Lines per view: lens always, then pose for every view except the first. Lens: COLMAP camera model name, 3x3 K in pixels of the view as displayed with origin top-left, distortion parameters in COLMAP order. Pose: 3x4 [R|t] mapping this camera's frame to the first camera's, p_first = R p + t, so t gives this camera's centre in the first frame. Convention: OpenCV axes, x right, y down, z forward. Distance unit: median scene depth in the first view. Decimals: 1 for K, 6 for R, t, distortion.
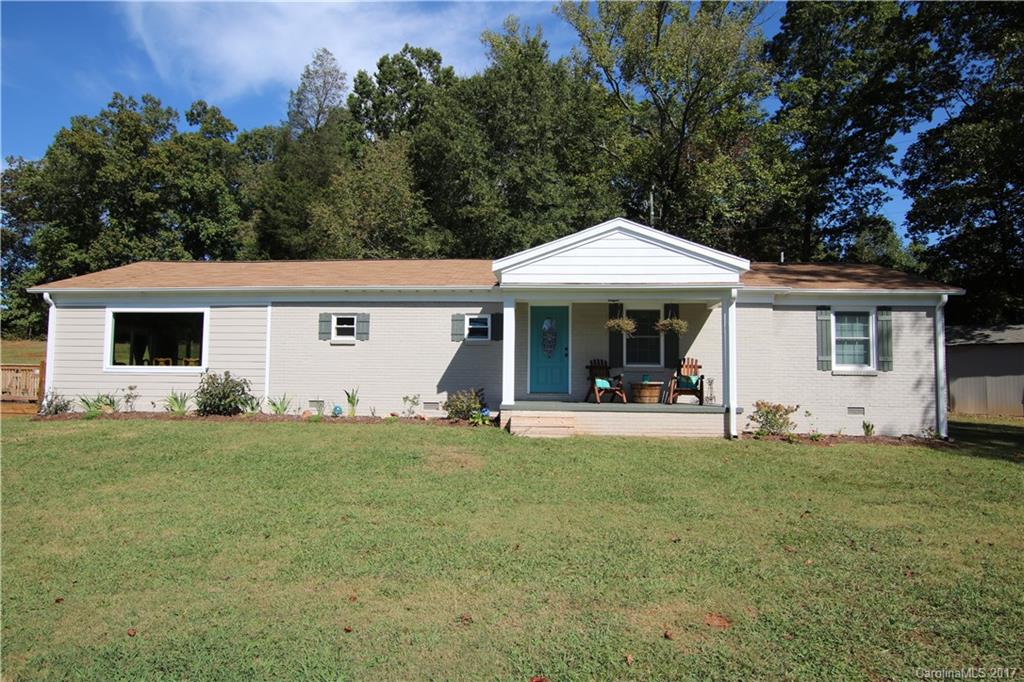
lens RADIAL K [[634.9, 0, 512.0], [0, 634.9, 341.0], [0, 0, 1]] dist [-0.003255, -0.000494]
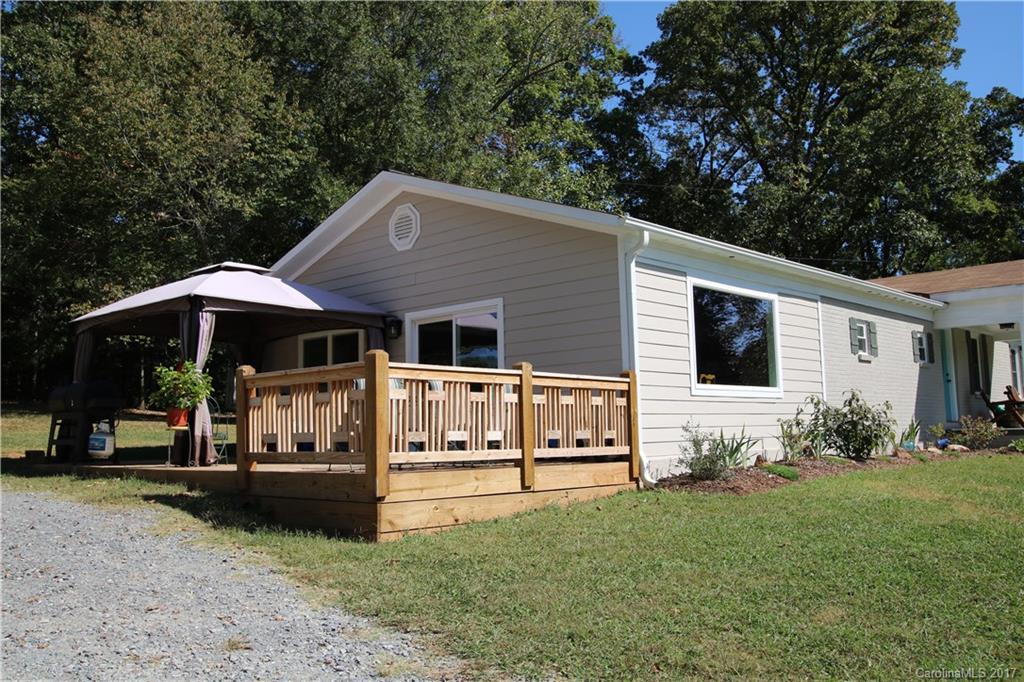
lens RADIAL K [[899.7, 0, 512.0], [0, 899.7, 341.0], [0, 0, 1]] dist [0.002384, 0.002041]
pose [[0.614446, 0.054843, 0.787050, -1.532776], [-0.026645, 0.998454, -0.048772, 0.050737], [-0.788509, 0.008996, 0.614958, 0.748753]]
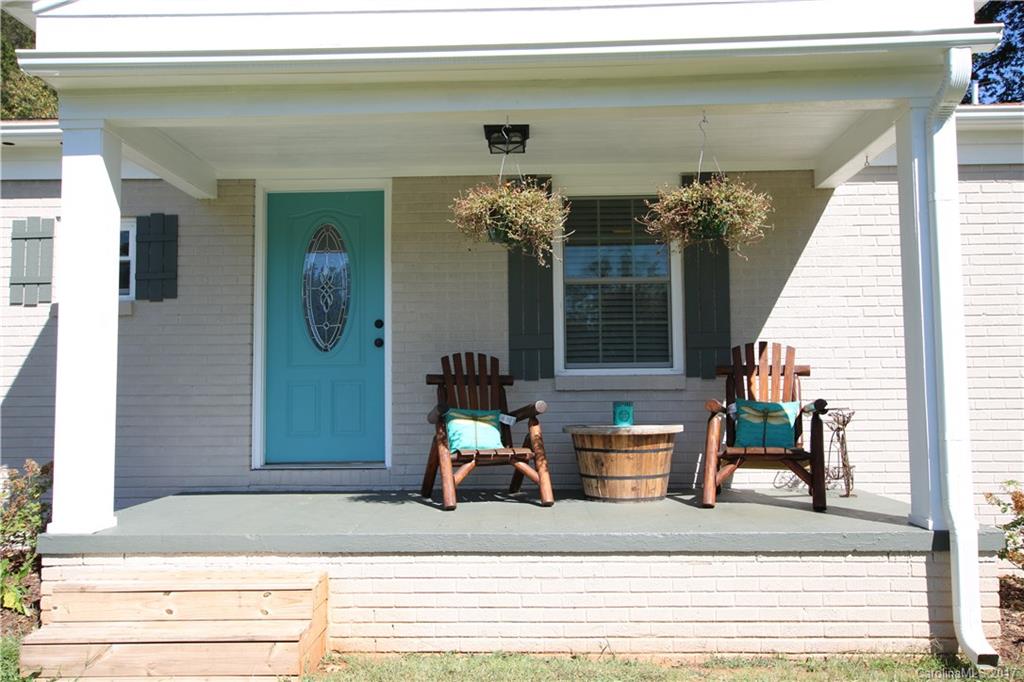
lens RADIAL K [[899.7, 0, 512.0], [0, 899.7, 341.0], [0, 0, 1]] dist [0.002384, 0.002041]
pose [[0.999025, -0.018044, 0.040299, 0.142230], [0.018280, 0.999818, -0.005497, 0.026496], [-0.040192, 0.006228, 0.999173, 0.581948]]
